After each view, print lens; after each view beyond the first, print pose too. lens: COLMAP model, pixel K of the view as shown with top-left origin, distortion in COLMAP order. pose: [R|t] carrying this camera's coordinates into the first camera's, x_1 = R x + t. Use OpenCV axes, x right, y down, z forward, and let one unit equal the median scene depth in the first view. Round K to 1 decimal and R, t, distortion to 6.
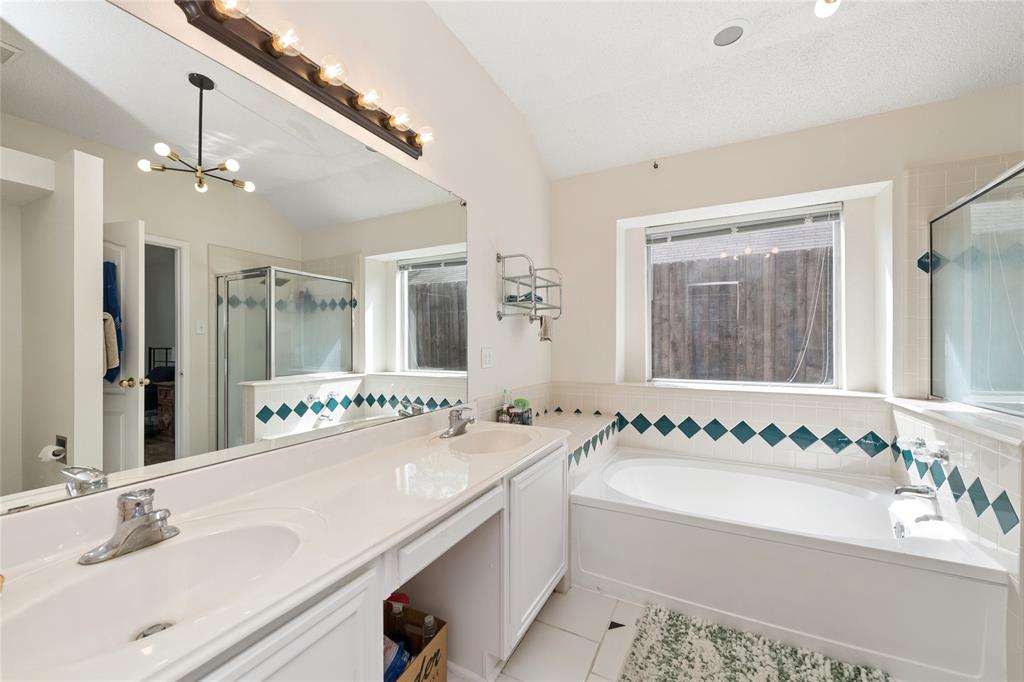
lens RADIAL K [[402.0, 0, 511.6], [0, 402.0, 344.1], [0, 0, 1]] dist [0.011890, -0.002130]
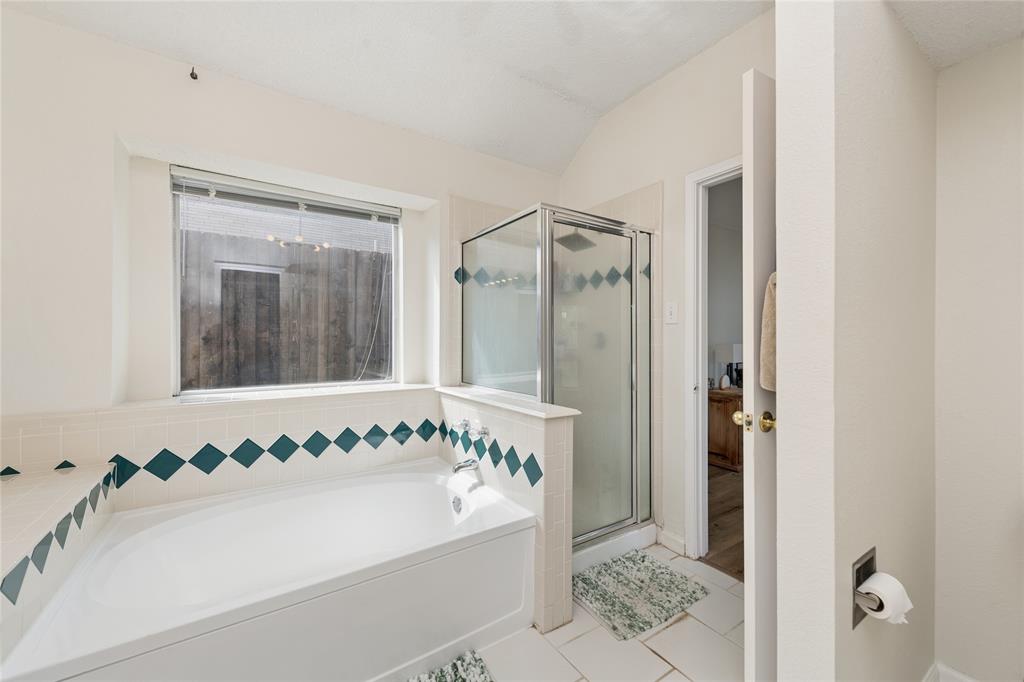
lens RADIAL K [[402.0, 0, 512.0], [0, 402.0, 339.5], [0, 0, 1]] dist [0.011890, -0.002130]
pose [[0.479478, 0.005982, 0.877533, 0.024464], [-0.002870, 0.999982, -0.005249, 0.001137], [-0.877549, -0.000002, 0.479487, 0.256084]]
